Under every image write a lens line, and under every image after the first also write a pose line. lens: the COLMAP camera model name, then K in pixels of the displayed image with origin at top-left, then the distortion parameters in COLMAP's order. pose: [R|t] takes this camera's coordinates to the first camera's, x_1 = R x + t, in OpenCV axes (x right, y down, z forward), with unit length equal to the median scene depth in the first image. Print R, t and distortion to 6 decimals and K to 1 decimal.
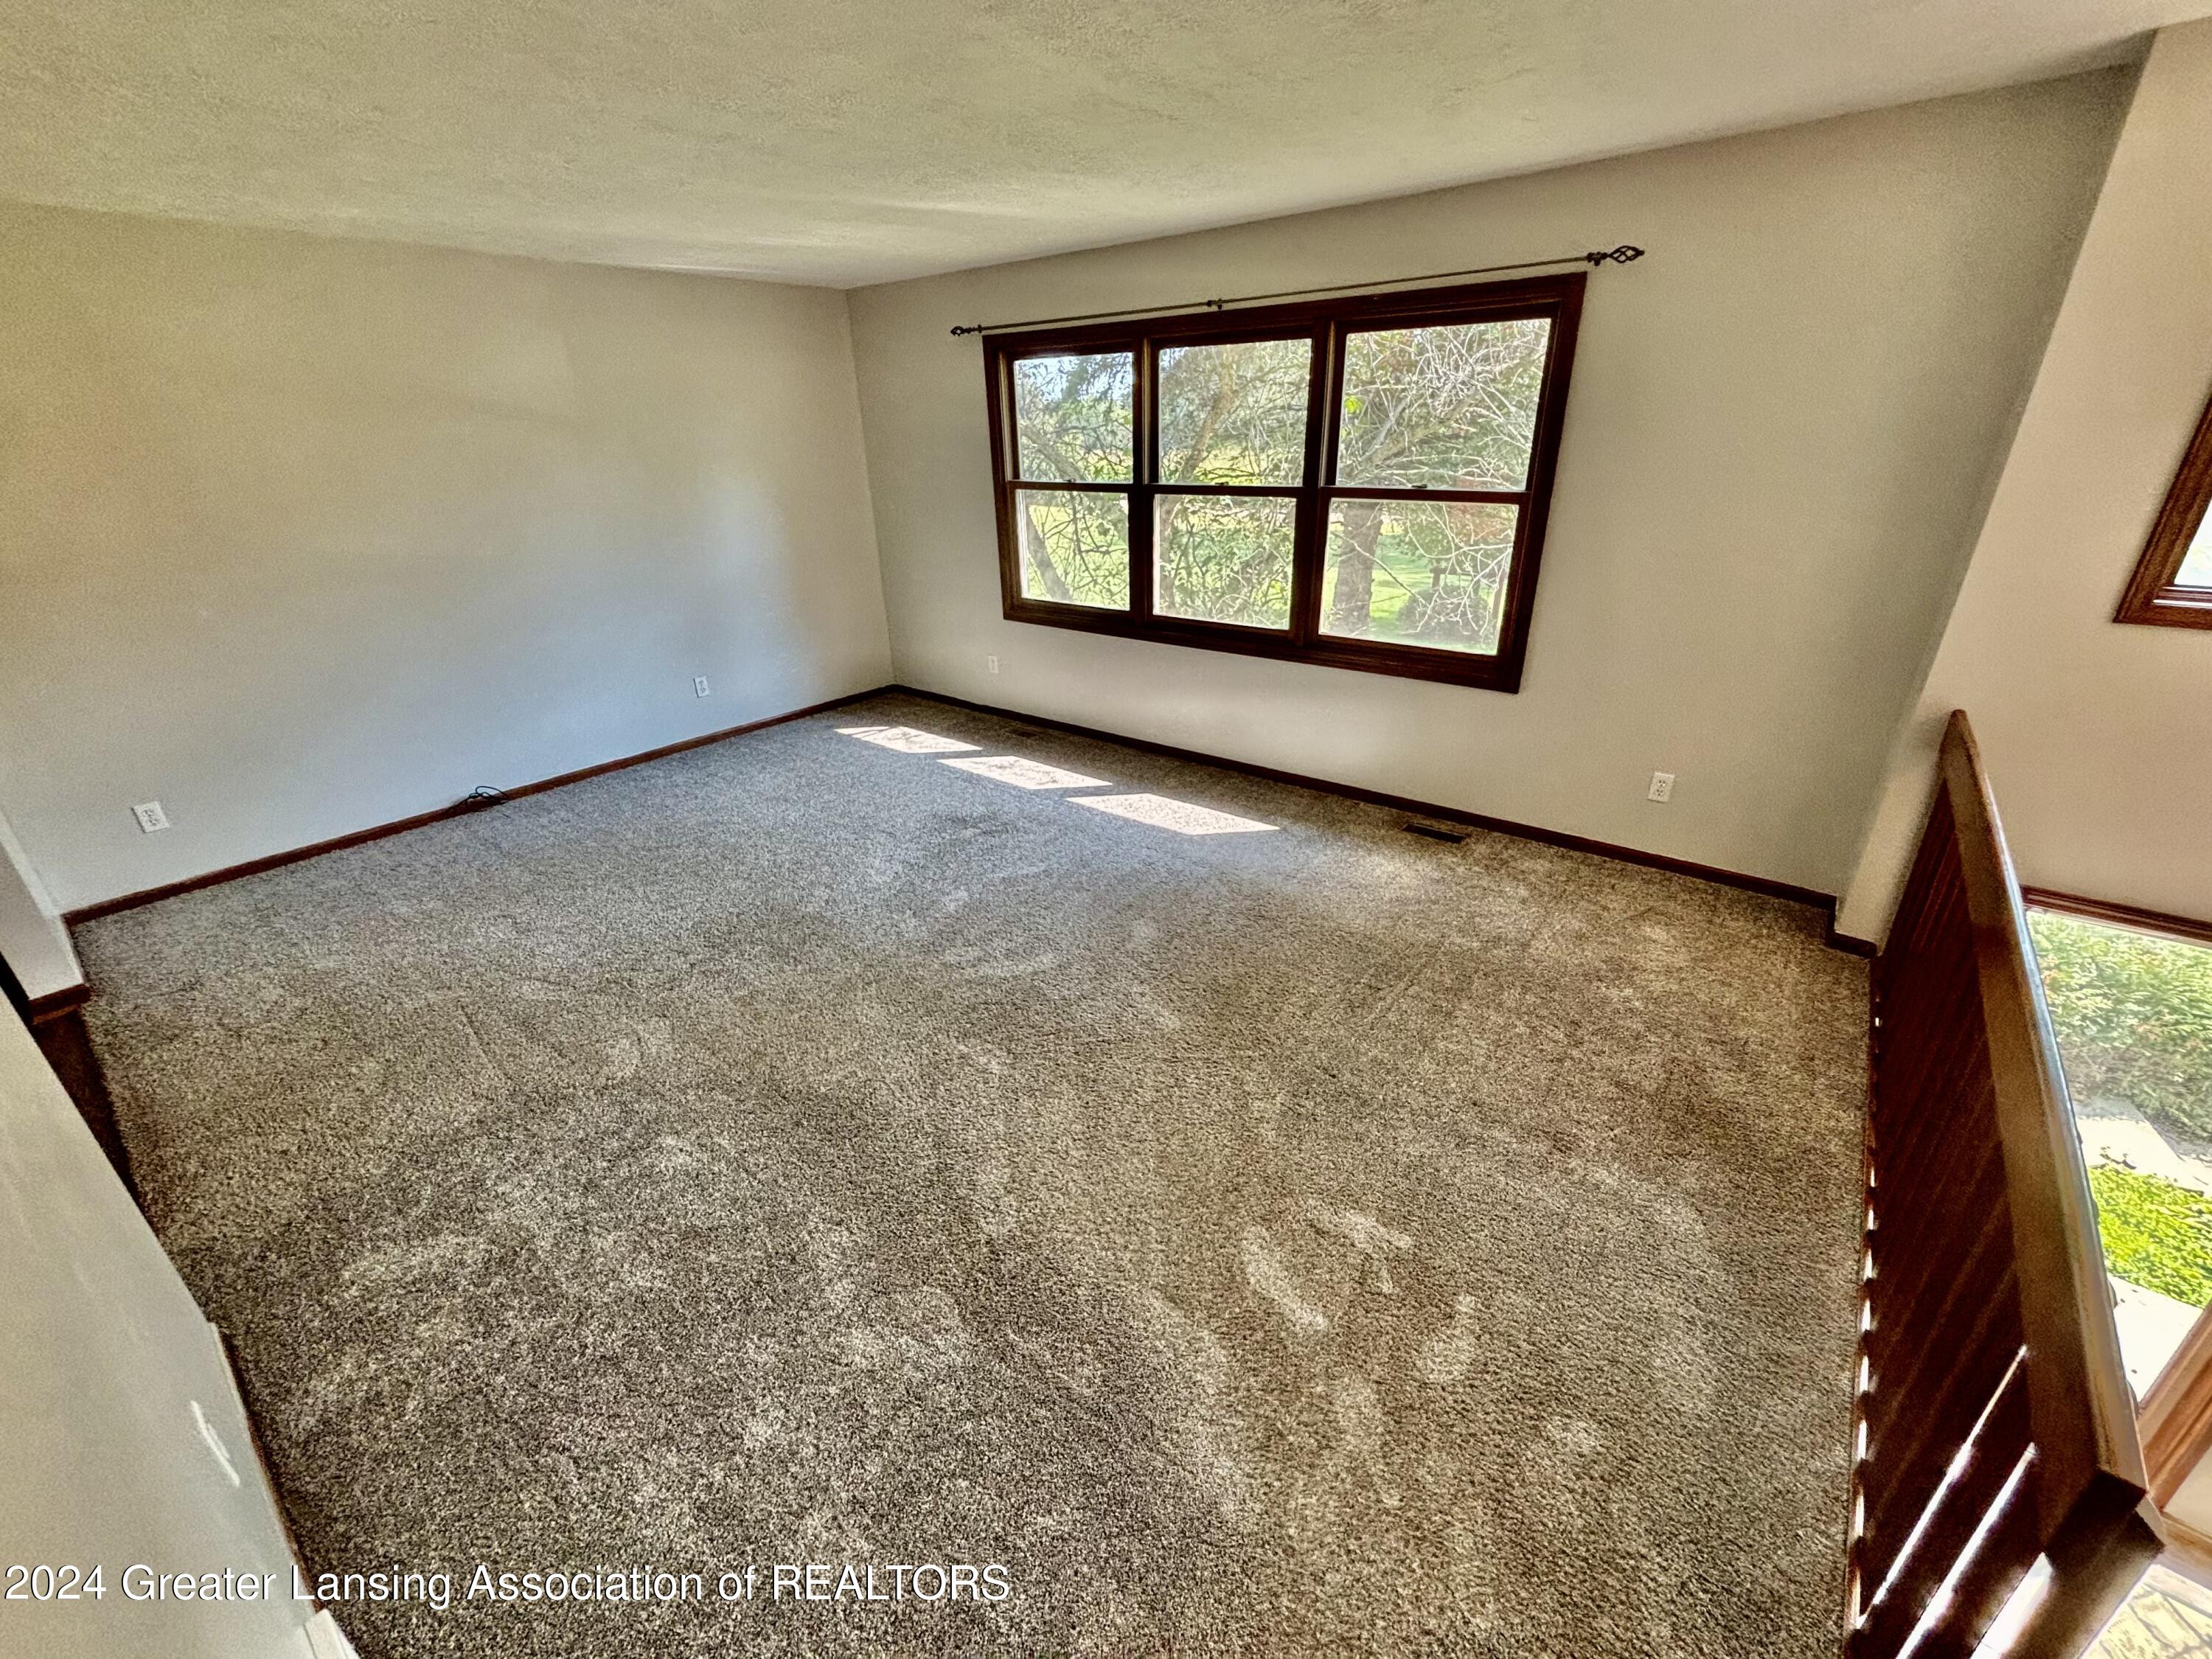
lens RADIAL K [[903.2, 0, 1114.6], [0, 903.2, 826.2], [0, 0, 1]] dist [0.002784, -0.000229]
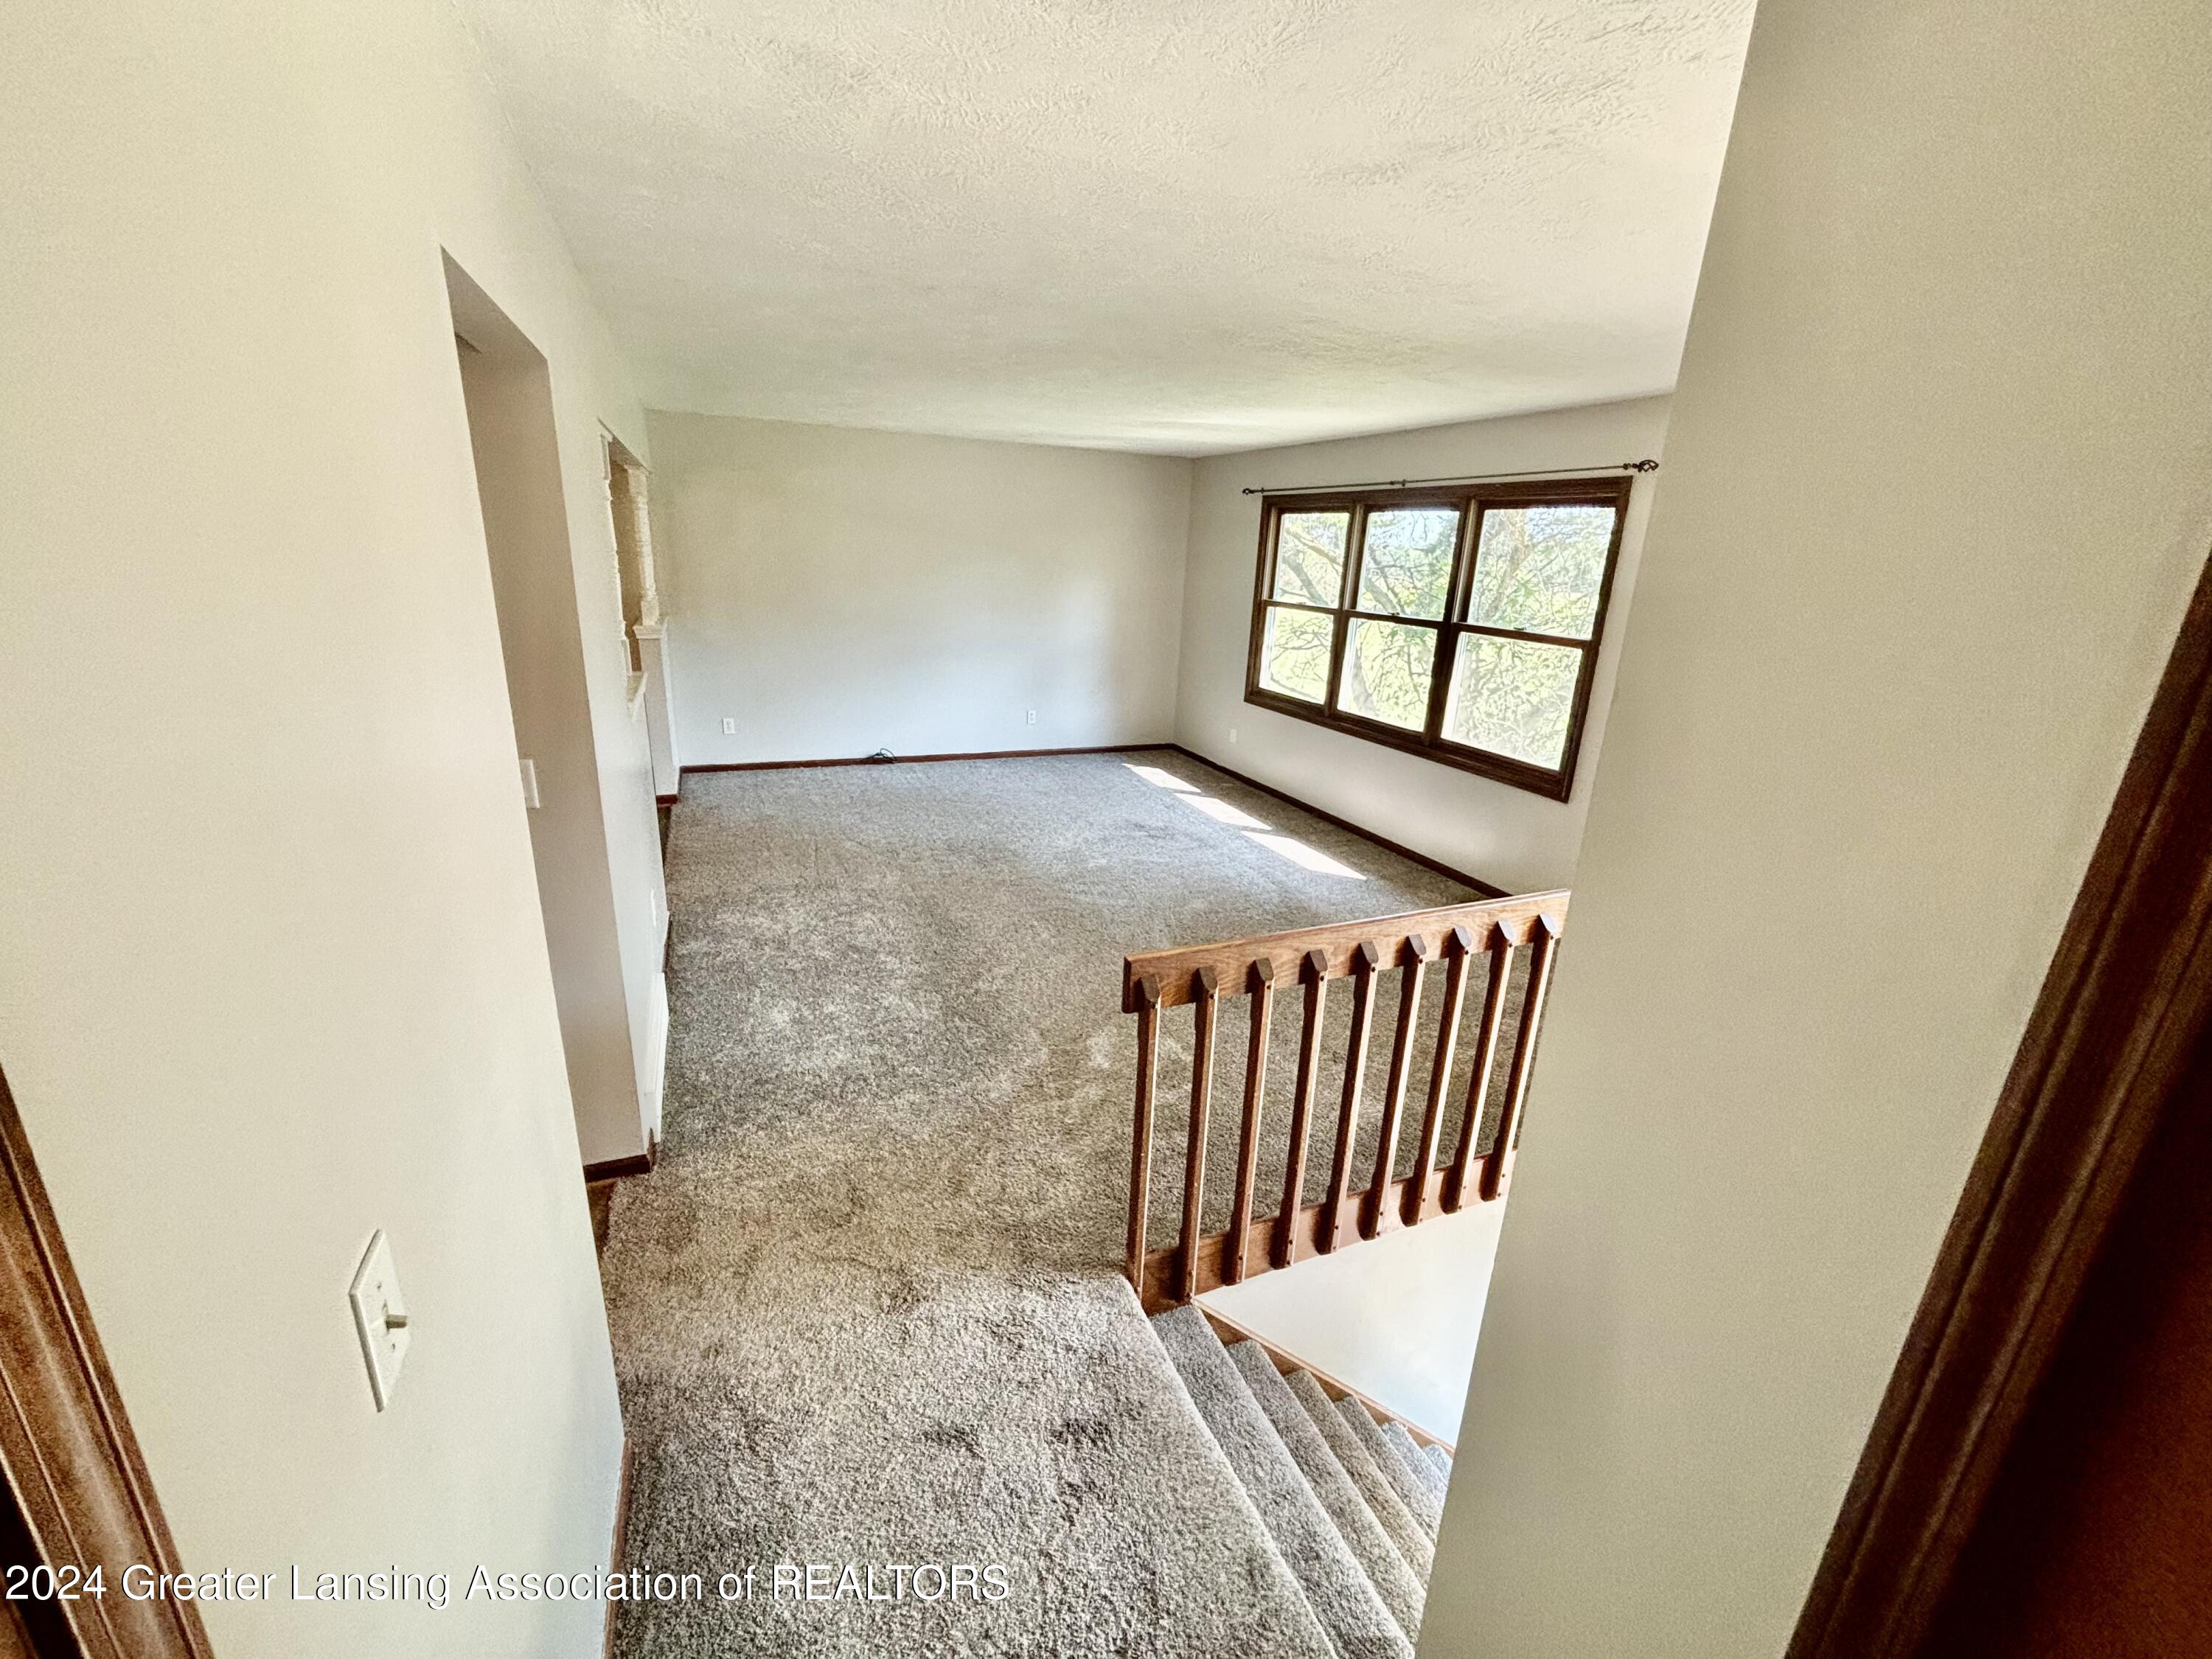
lens RADIAL K [[903.2, 0, 1115.8], [0, 903.2, 826.9], [0, 0, 1]] dist [0.002784, -0.000229]
pose [[0.882364, 0.200297, -0.425810, 0.388224], [-0.253070, 0.964873, -0.070545, 0.103500], [0.396723, 0.170006, 0.902058, -0.264089]]
